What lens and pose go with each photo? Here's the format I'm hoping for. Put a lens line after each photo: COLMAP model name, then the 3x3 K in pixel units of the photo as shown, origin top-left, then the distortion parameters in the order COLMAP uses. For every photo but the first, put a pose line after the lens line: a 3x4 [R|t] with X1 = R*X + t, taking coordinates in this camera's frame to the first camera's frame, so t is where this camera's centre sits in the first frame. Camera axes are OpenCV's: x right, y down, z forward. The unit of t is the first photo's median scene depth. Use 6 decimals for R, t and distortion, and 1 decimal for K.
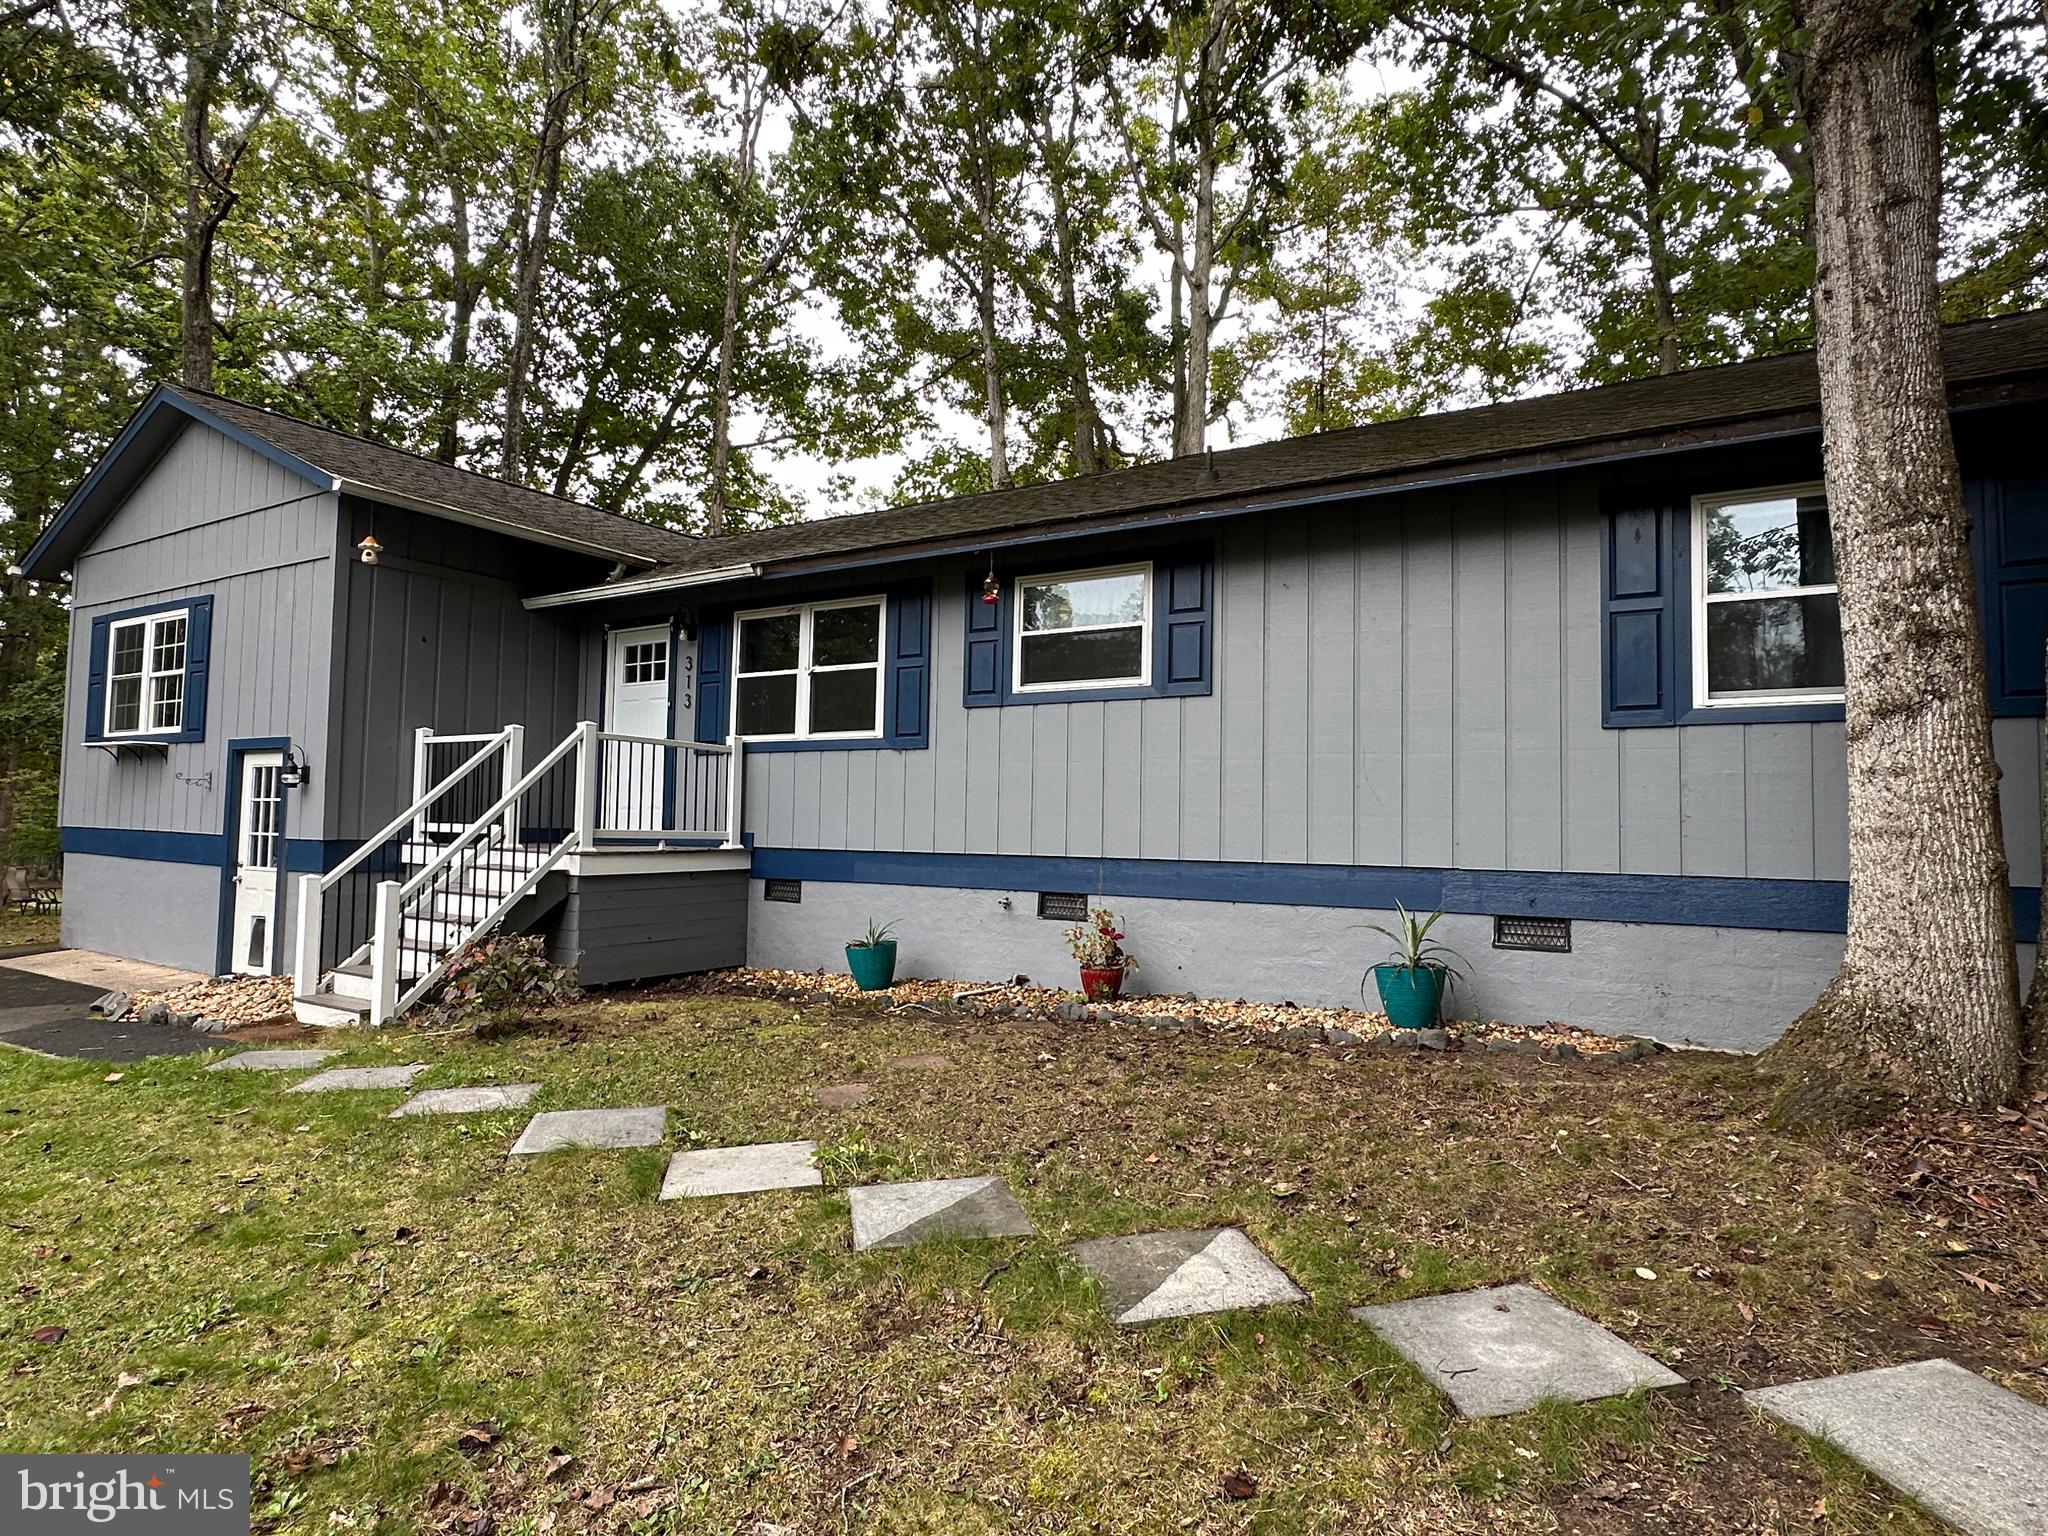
lens RADIAL K [[1137.8, 0, 1024.6], [0, 1137.8, 761.8], [0, 0, 1]] dist [0.003144, -0.000045]
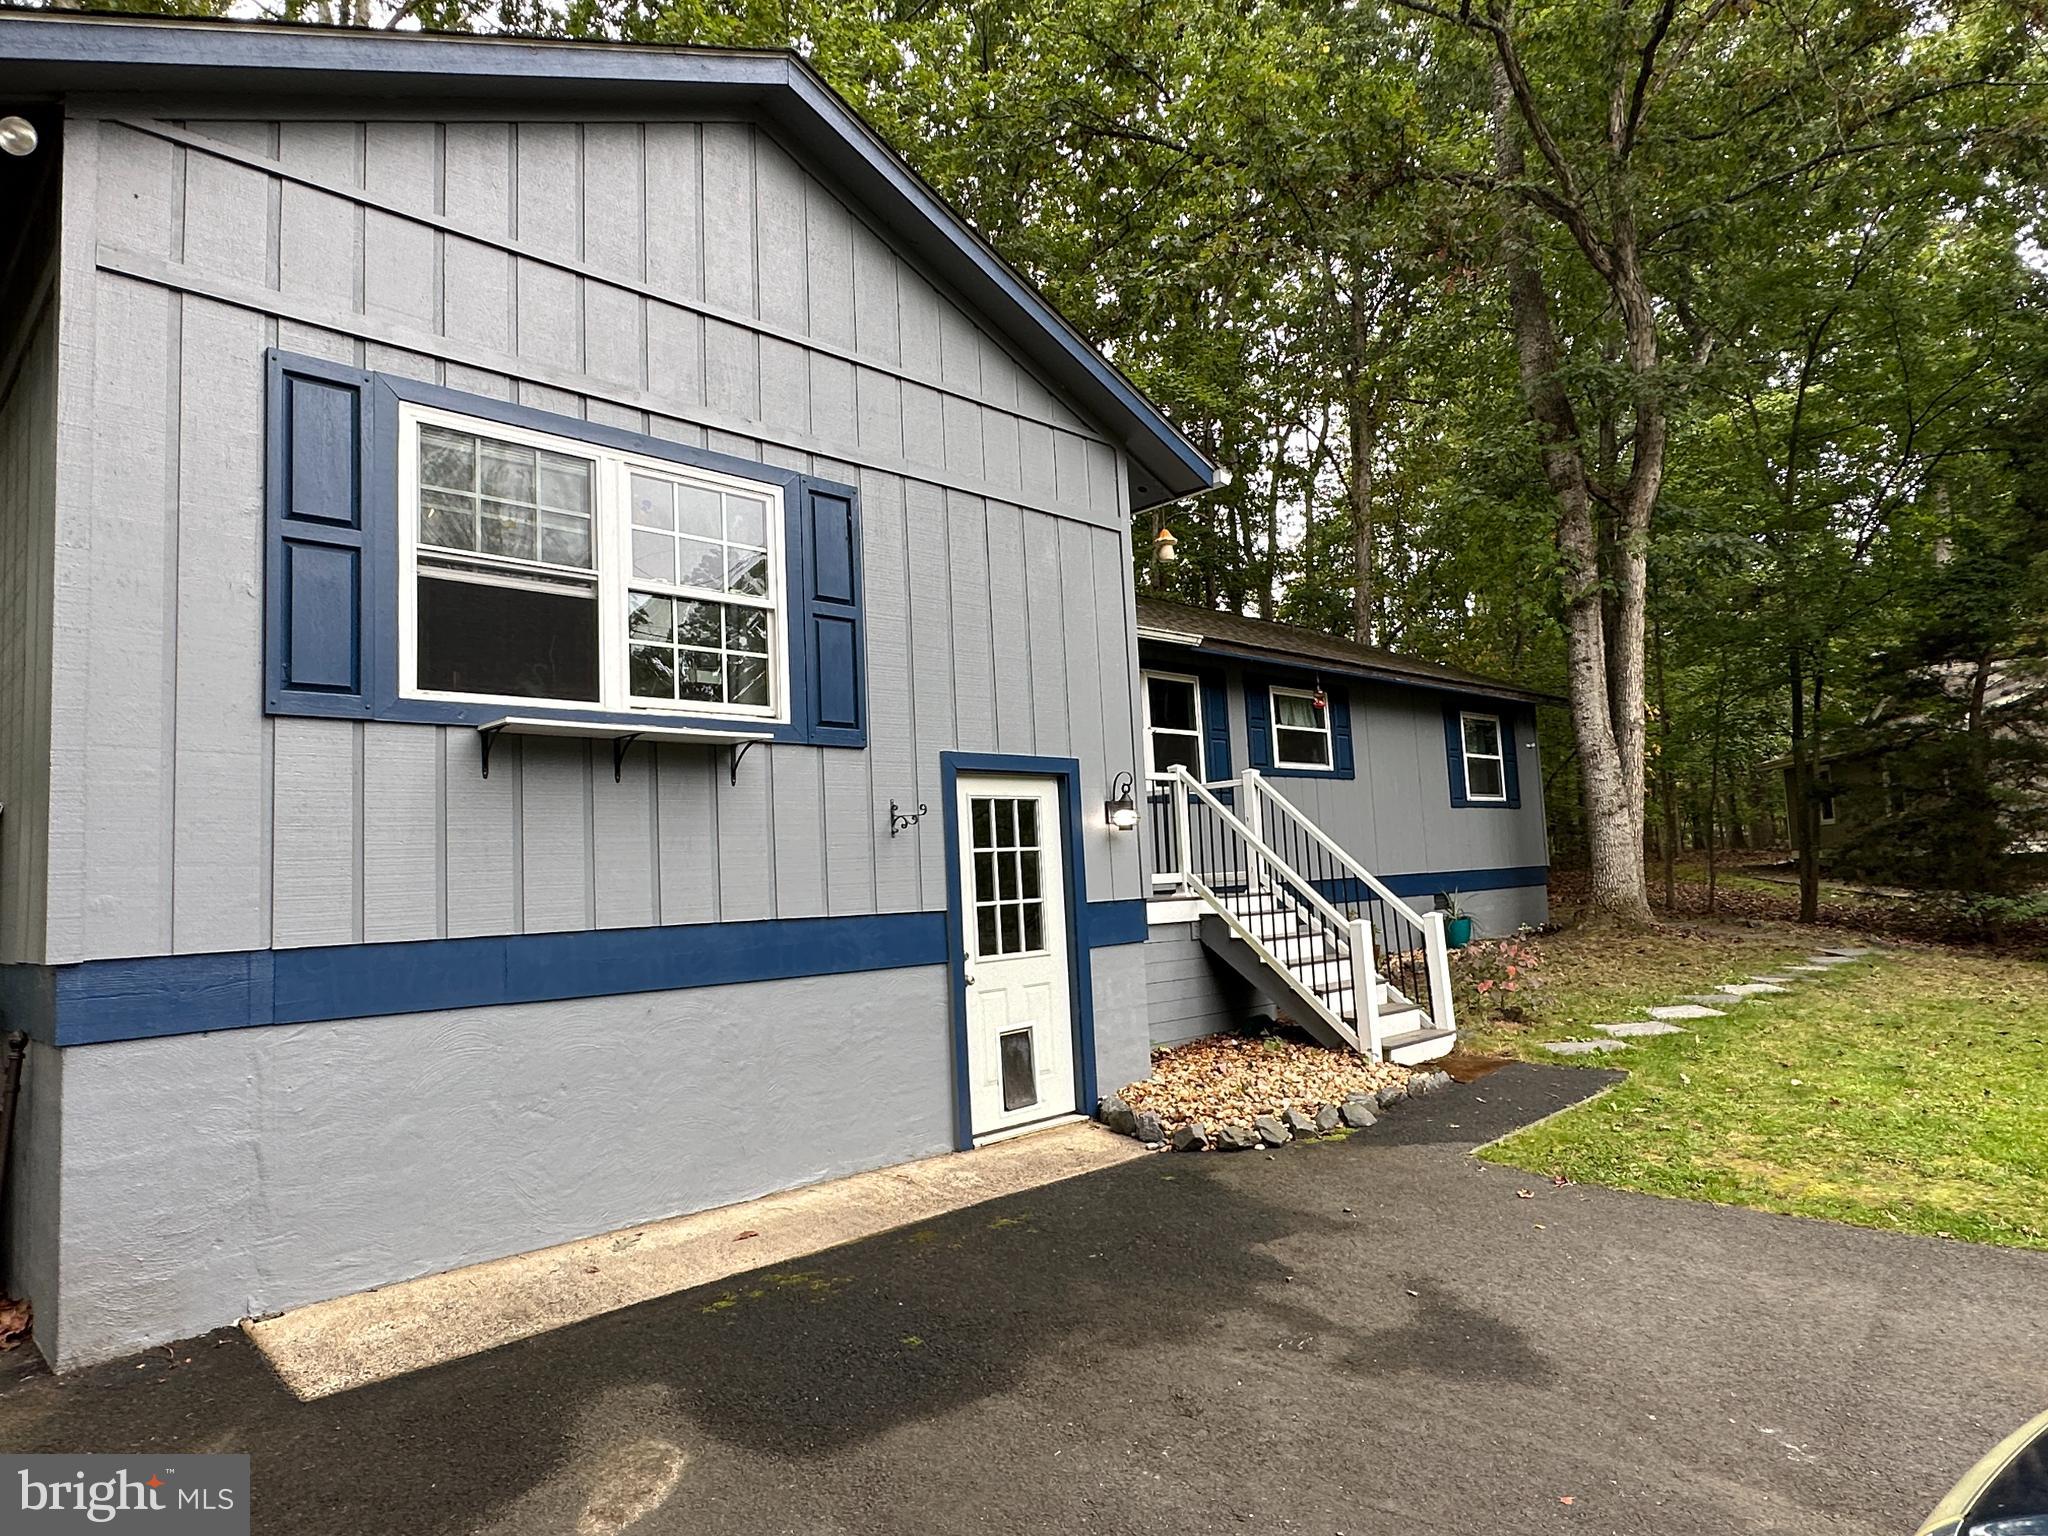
lens RADIAL K [[1242.4, 0, 1025.1], [0, 1242.4, 770.3], [0, 0, 1]] dist [0.000845, -0.000306]
pose [[0.222471, 0.057193, 0.973260, -1.555660], [-0.004014, 0.998323, -0.057748, 0.032520], [-0.974931, 0.008940, 0.222328, 0.950698]]
